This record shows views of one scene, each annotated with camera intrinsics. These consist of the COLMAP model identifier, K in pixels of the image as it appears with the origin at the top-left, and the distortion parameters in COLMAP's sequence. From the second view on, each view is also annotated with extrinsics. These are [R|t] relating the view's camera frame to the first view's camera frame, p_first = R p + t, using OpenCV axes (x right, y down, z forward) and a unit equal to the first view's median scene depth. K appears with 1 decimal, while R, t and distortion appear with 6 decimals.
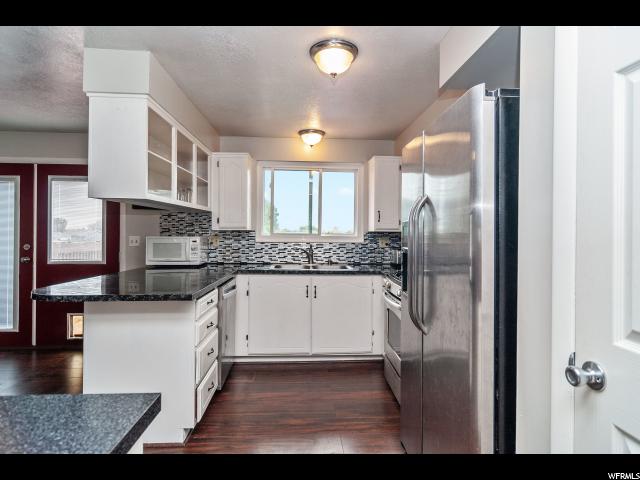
lens RADIAL K [[347.0, 0, 322.6], [0, 347.0, 240.7], [0, 0, 1]] dist [-0.000691, 0.000185]
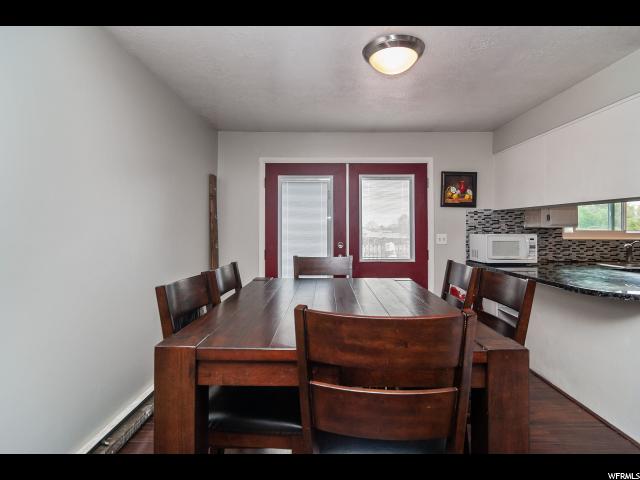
lens RADIAL K [[347.0, 0, 332.4], [0, 347.0, 223.6], [0, 0, 1]] dist [-0.000691, 0.000185]
pose [[0.998934, -0.005881, -0.045775, -0.803693], [0.003943, 0.999097, -0.042316, -0.002175], [0.045983, 0.042090, 0.998055, -0.007799]]
